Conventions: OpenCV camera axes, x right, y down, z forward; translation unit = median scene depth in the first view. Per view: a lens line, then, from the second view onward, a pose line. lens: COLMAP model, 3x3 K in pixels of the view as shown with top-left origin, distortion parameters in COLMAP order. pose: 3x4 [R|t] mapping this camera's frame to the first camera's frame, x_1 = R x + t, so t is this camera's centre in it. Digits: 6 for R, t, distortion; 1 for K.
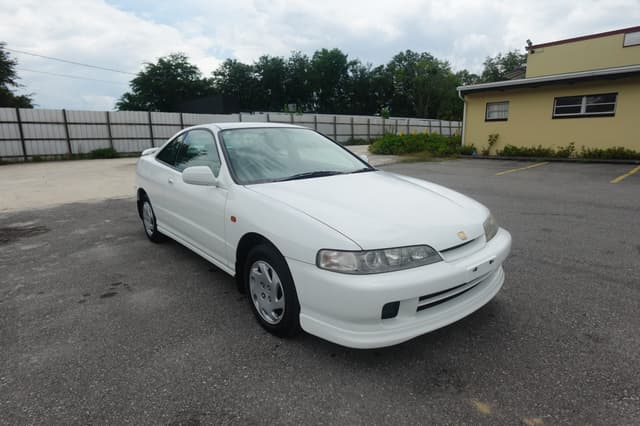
lens RADIAL K [[359.3, 0, 320.0], [0, 359.3, 213.0], [0, 0, 1]] dist [0.002043, 0.000101]
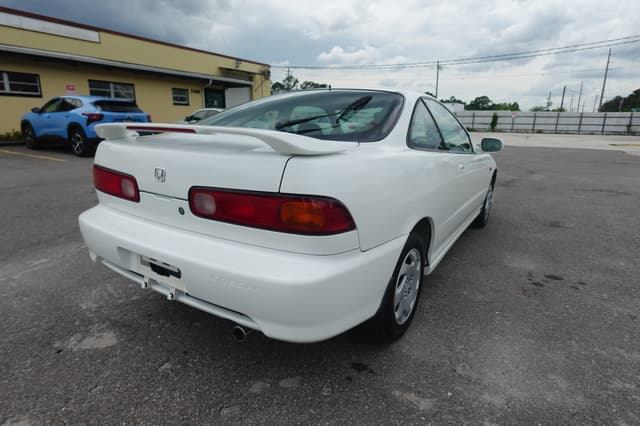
lens RADIAL K [[362.8, 0, 320.1], [0, 362.8, 207.8], [0, 0, 1]] dist [-0.000404, -0.000266]
pose [[-0.307622, -0.212788, 0.927410, -0.219351], [0.183357, 0.943149, 0.277219, -0.057401], [-0.933675, 0.255326, -0.251117, 0.310956]]
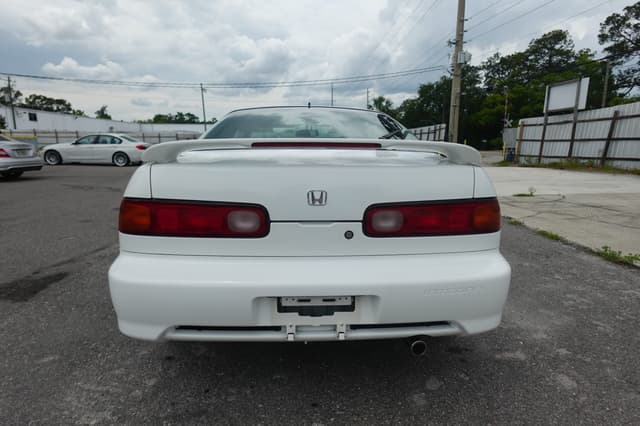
lens RADIAL K [[362.8, 0, 320.1], [0, 362.8, 207.8], [0, 0, 1]] dist [-0.000404, -0.000266]
pose [[-0.801424, -0.093244, 0.590784, -0.165919], [0.129171, 0.937477, 0.323189, -0.070804], [-0.583982, 0.335324, -0.739272, 0.383785]]
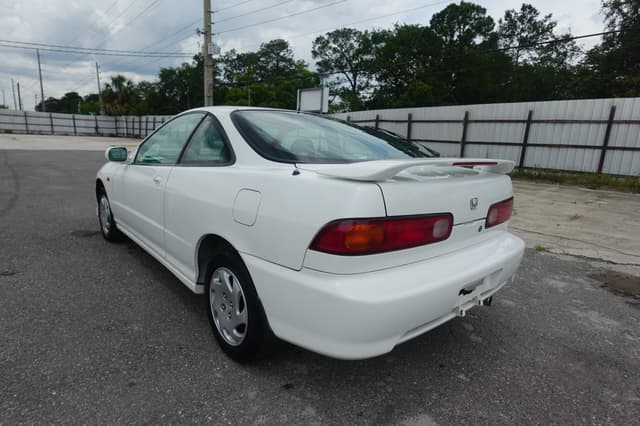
lens RADIAL K [[362.8, 0, 320.1], [0, 362.8, 207.8], [0, 0, 1]] dist [-0.000404, -0.000266]
pose [[-0.998569, -0.029174, -0.044831, -0.068064], [-0.044136, 0.922894, 0.382517, -0.084480], [0.030215, 0.383948, -0.922860, 0.420865]]
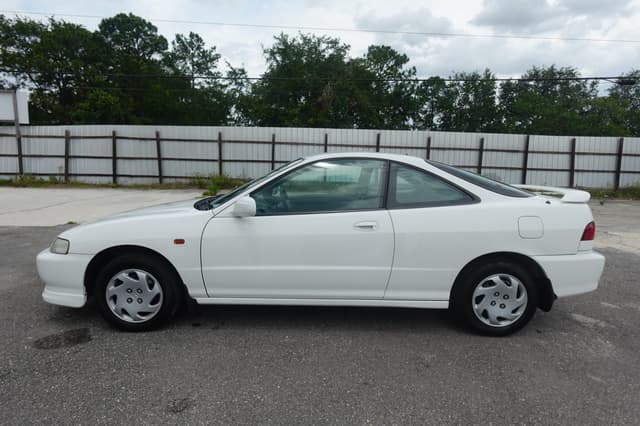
lens RADIAL K [[362.8, 0, 320.1], [0, 362.8, 207.8], [0, 0, 1]] dist [-0.000404, -0.000266]
pose [[-0.626039, 0.086148, -0.775019, 0.129417], [-0.178750, 0.951561, 0.250161, -0.076610], [0.759028, 0.295145, -0.580315, 0.346793]]
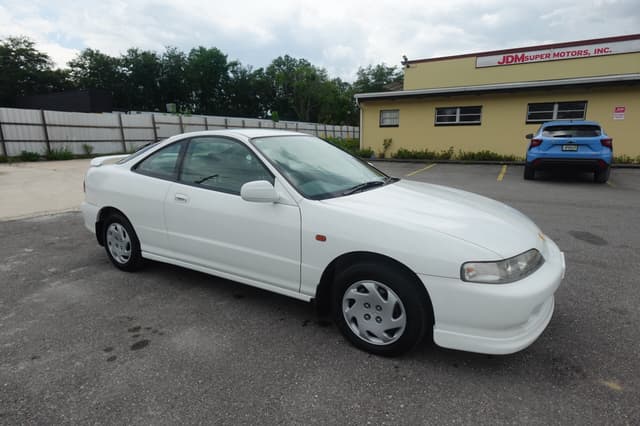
lens RADIAL K [[360.3, 0, 320.0], [0, 360.3, 213.0], [0, 0, 1]] dist [0.002091, 0.000125]
pose [[0.946794, -0.058257, 0.316522, -0.078197], [0.060595, 0.998159, 0.002461, -0.007259], [-0.316083, 0.016850, 0.948582, 0.019189]]
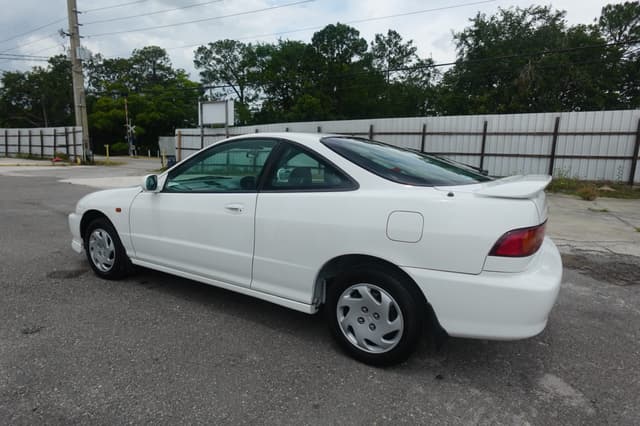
lens RADIAL K [[362.8, 0, 320.1], [0, 362.8, 207.8], [0, 0, 1]] dist [-0.000404, -0.000266]
pose [[-0.939065, 0.039010, -0.341520, 0.012416], [-0.083392, 0.938004, 0.336443, -0.087211], [0.333472, 0.344422, -0.877594, 0.417359]]
